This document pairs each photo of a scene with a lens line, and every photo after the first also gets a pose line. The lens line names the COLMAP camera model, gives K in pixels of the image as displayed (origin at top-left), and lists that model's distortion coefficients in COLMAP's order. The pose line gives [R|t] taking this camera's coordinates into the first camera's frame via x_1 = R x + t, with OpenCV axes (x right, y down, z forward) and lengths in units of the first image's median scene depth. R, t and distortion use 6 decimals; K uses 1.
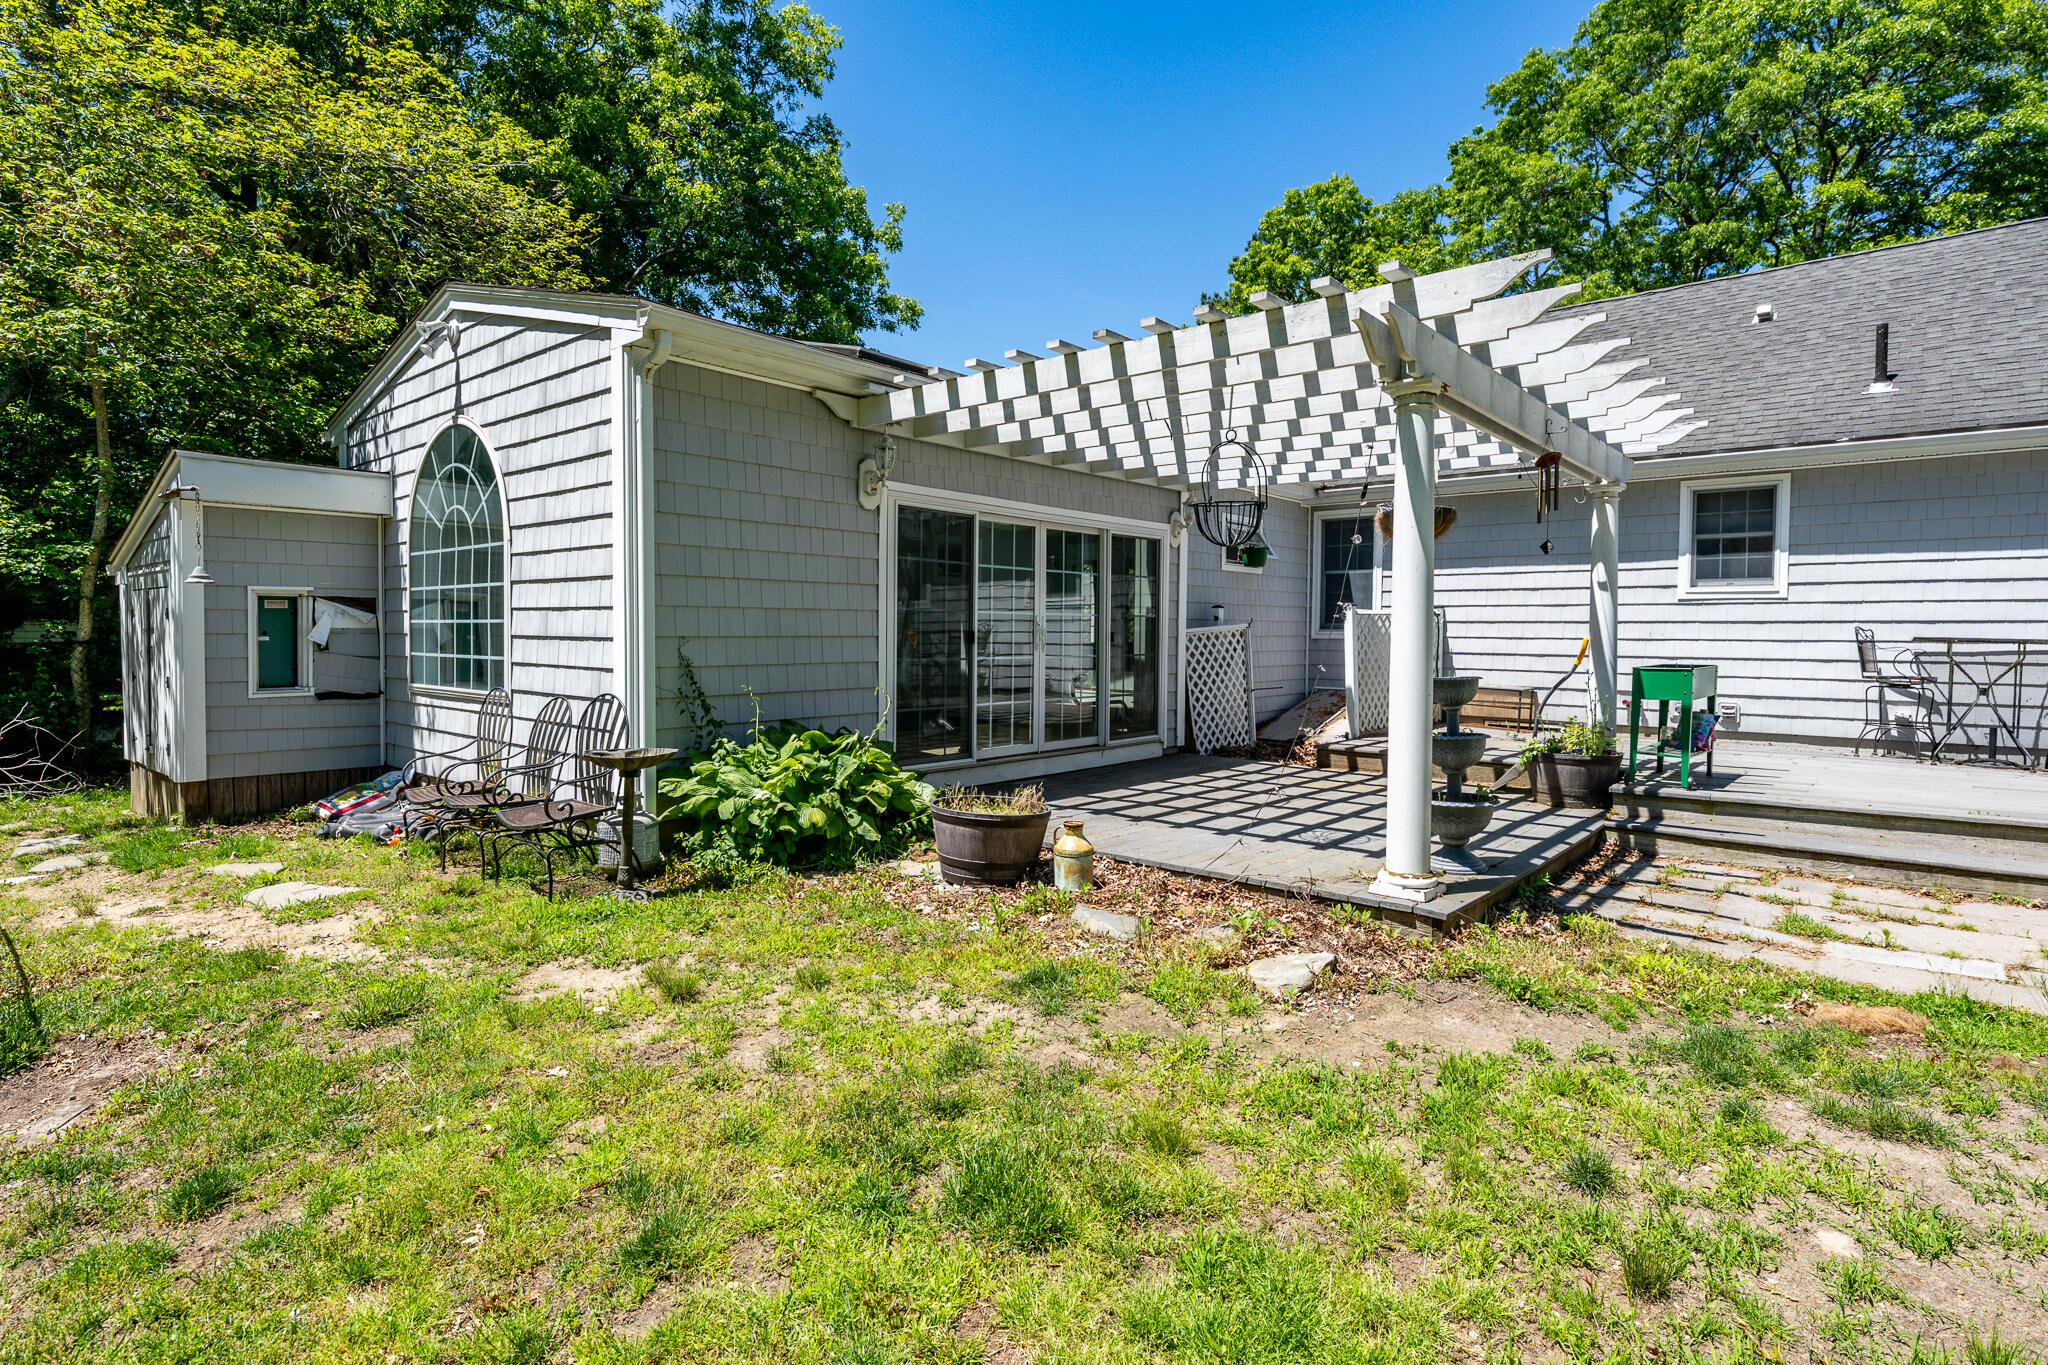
lens RADIAL K [[1045.2, 0, 1023.5], [0, 1045.2, 665.0], [0, 0, 1]] dist [-0.001306, 0.001746]
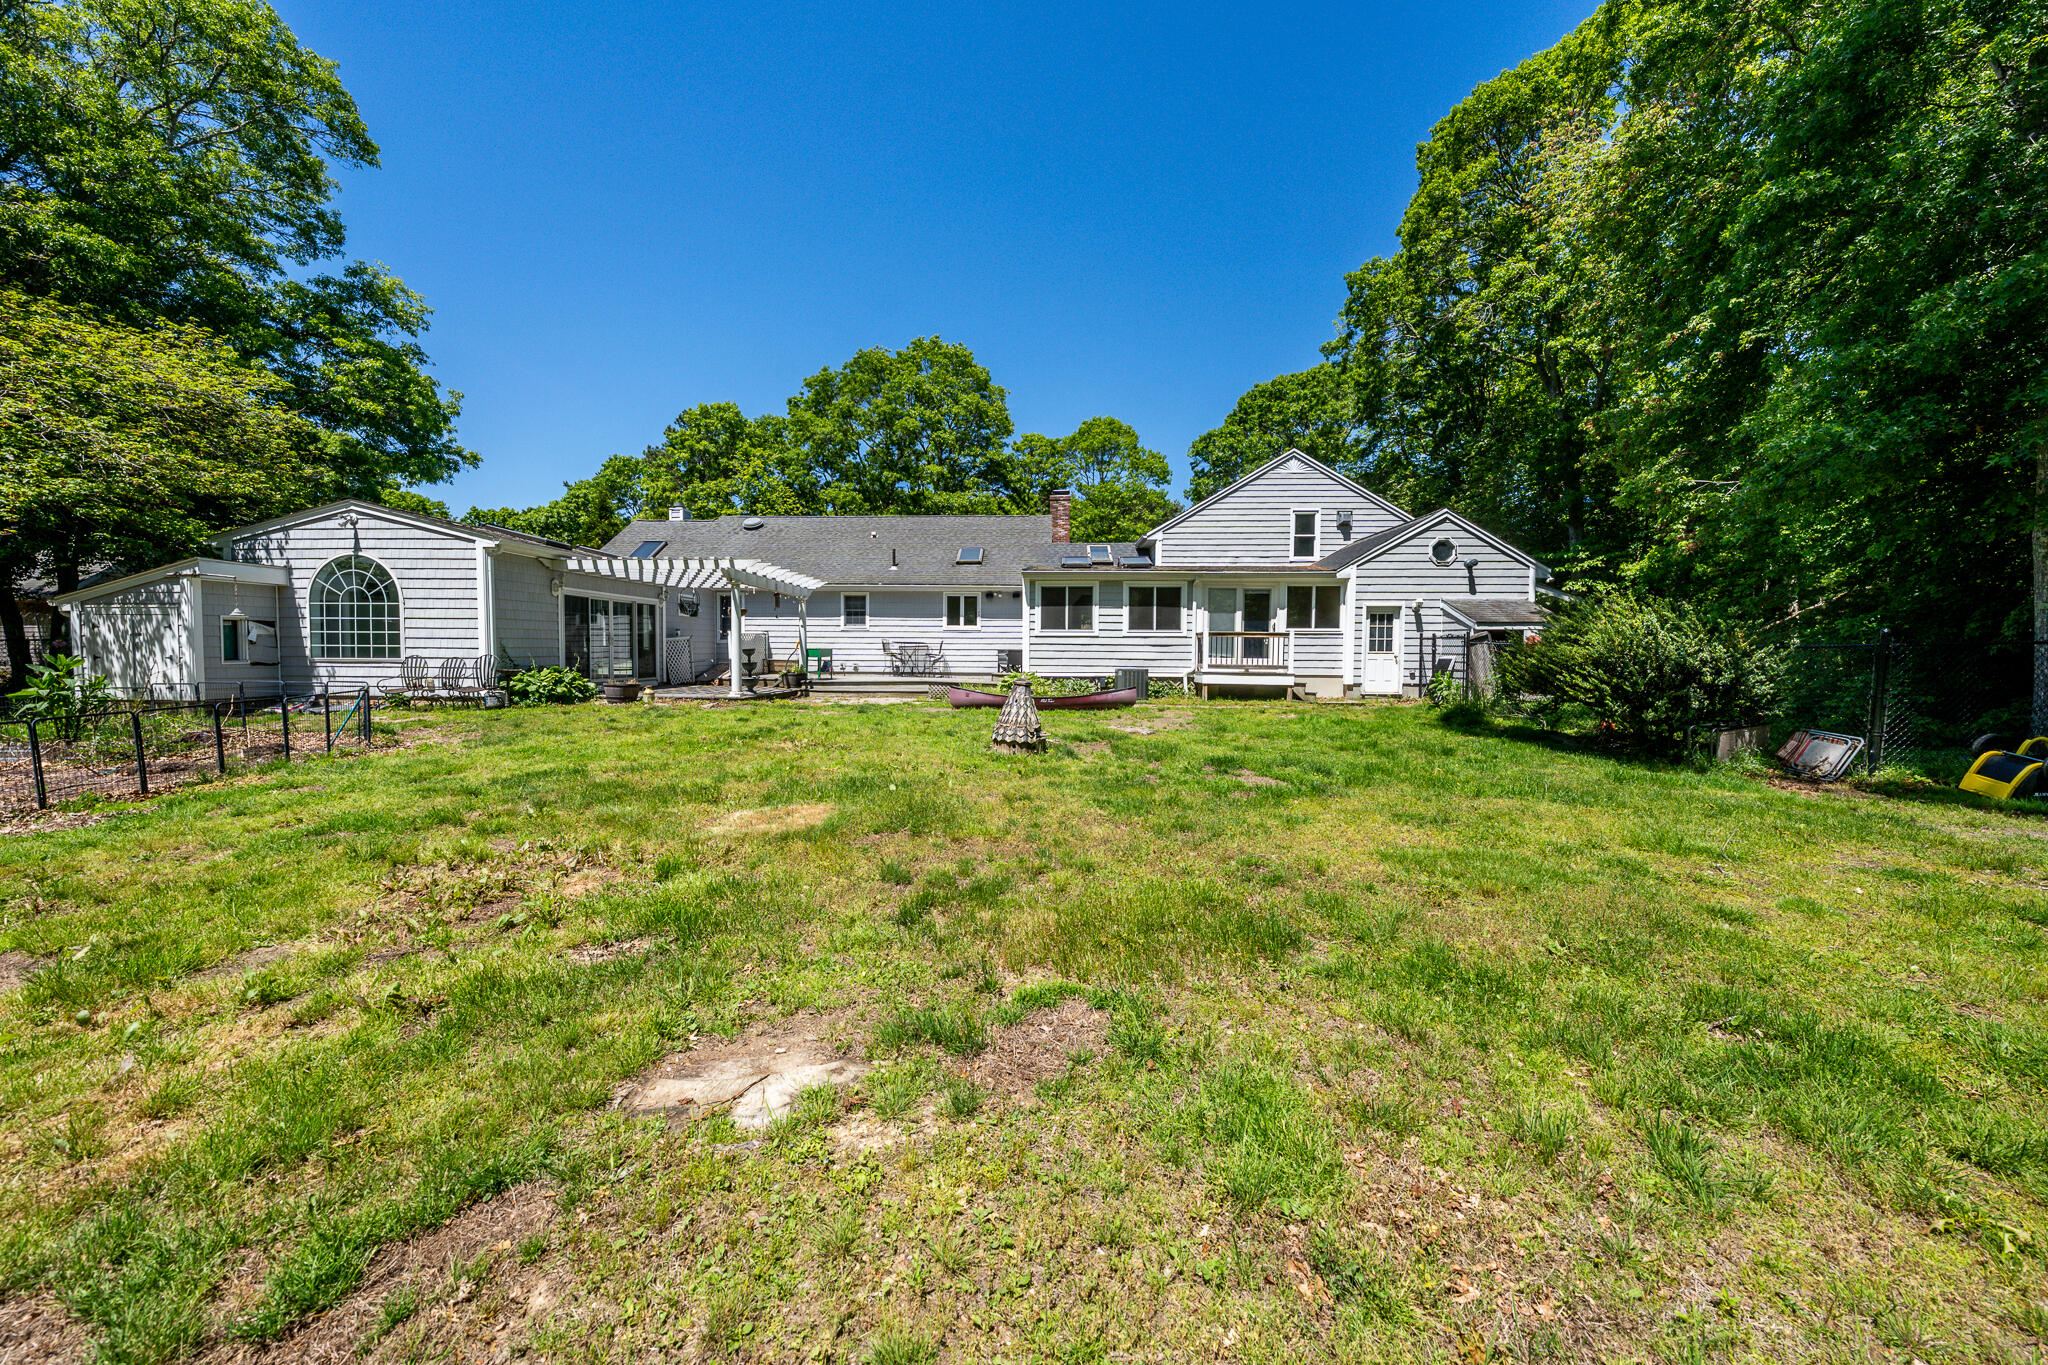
lens RADIAL K [[694.0, 0, 1025.9], [0, 694.0, 679.7], [0, 0, 1]] dist [-0.000591, 0.000006]
pose [[0.780374, -0.029093, 0.624636, -0.348399], [0.018723, 0.999556, 0.023165, 0.069611], [-0.625032, -0.006383, 0.780573, -1.407877]]
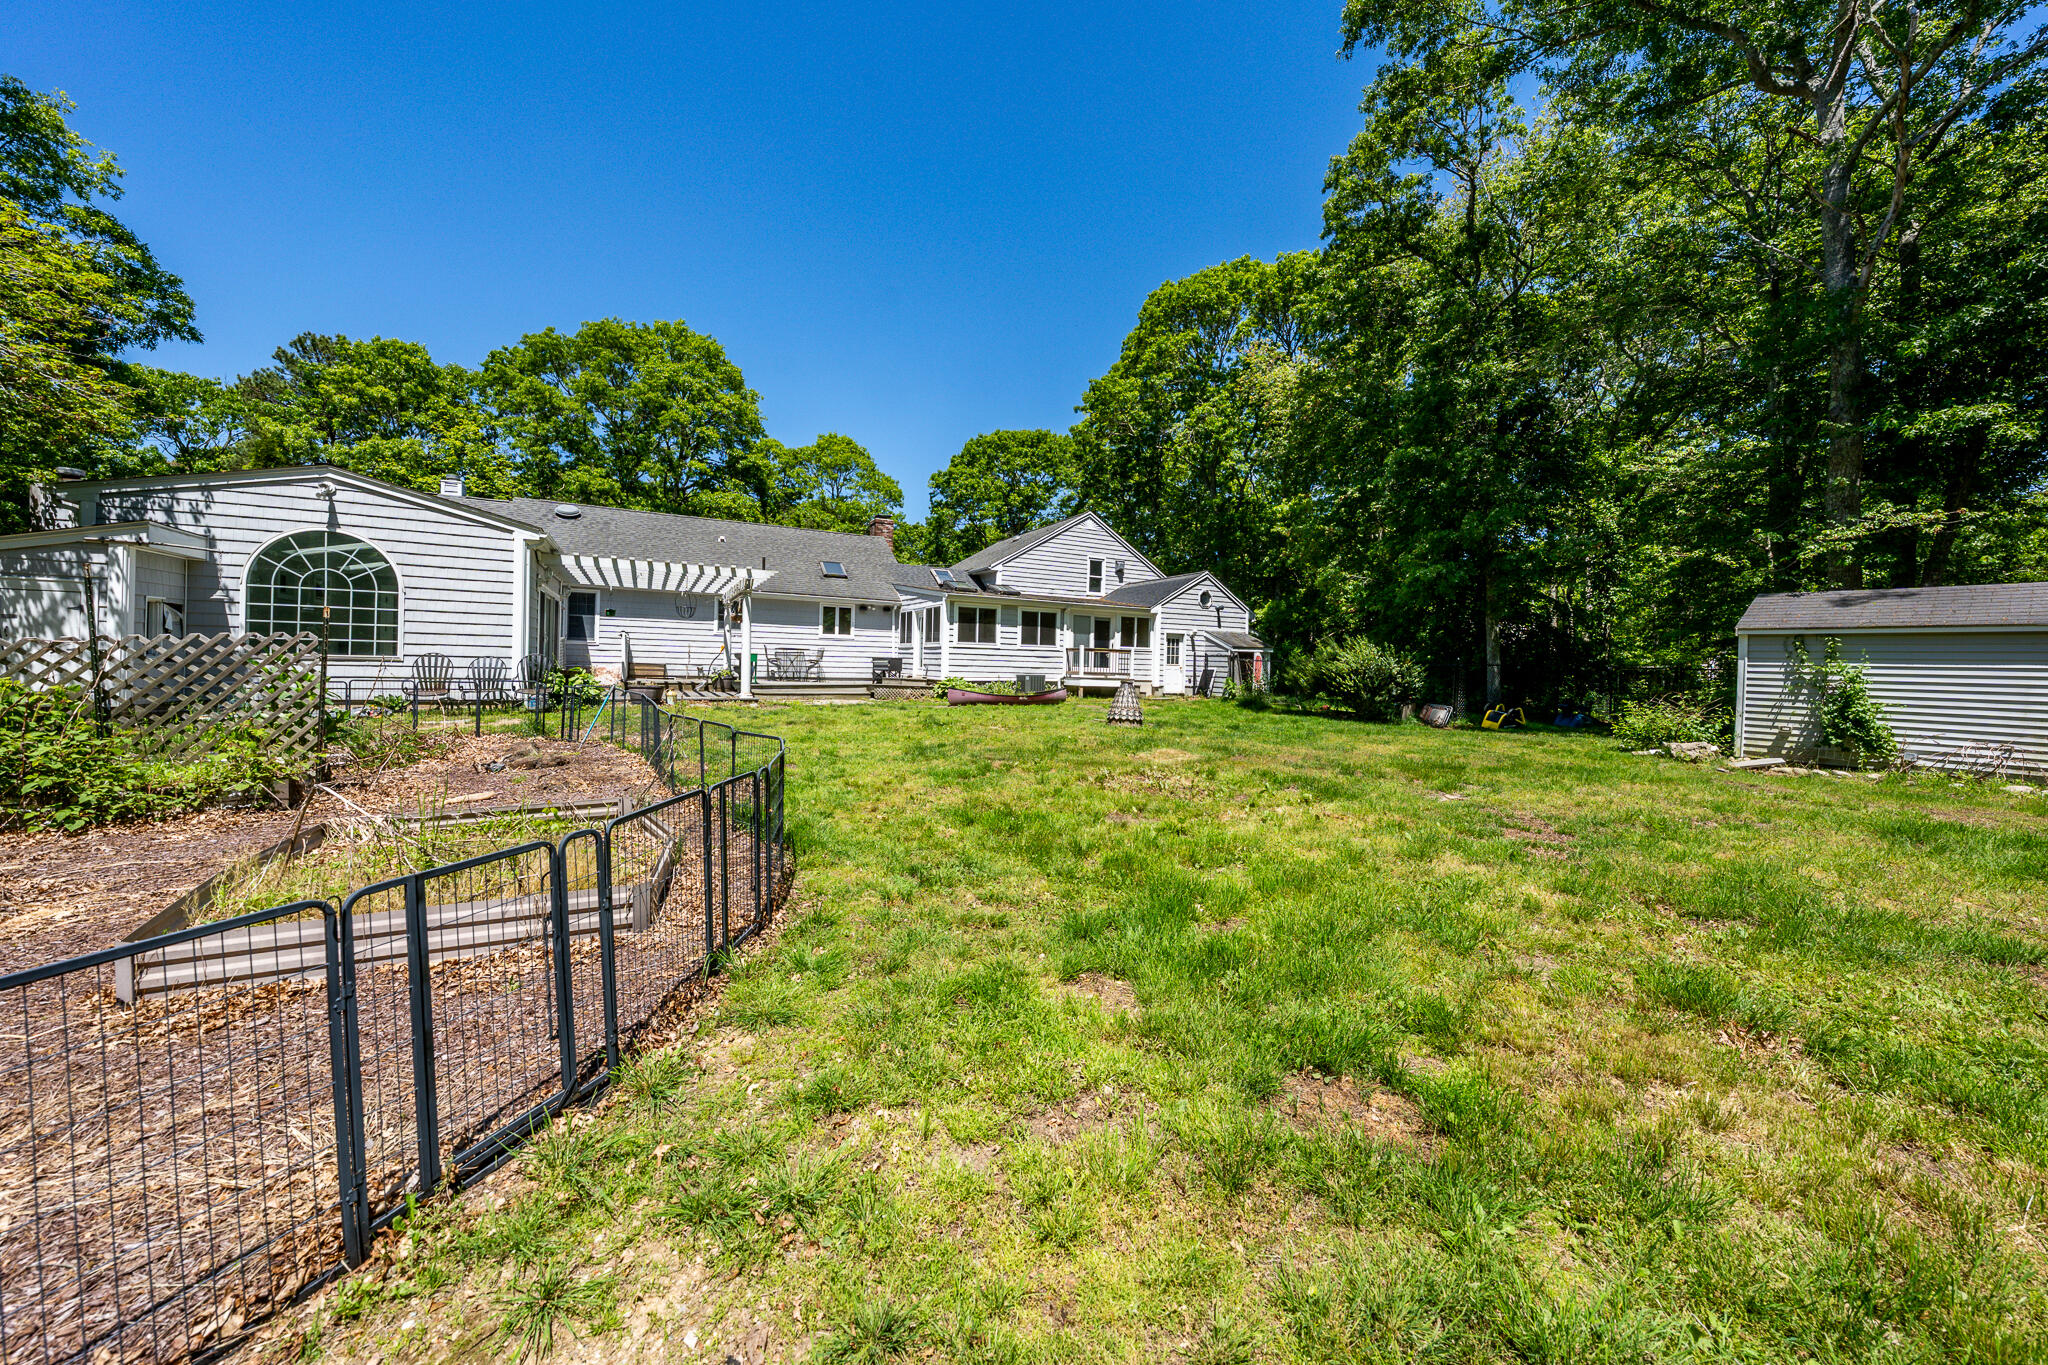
lens RADIAL K [[694.0, 0, 1021.8], [0, 694.0, 677.8], [0, 0, 1]] dist [-0.000591, 0.000006]
pose [[0.358935, -0.017172, 0.933205, -1.429756], [0.006827, 0.999852, 0.015773, 0.060007], [-0.933338, 0.000709, 0.358999, -0.870739]]
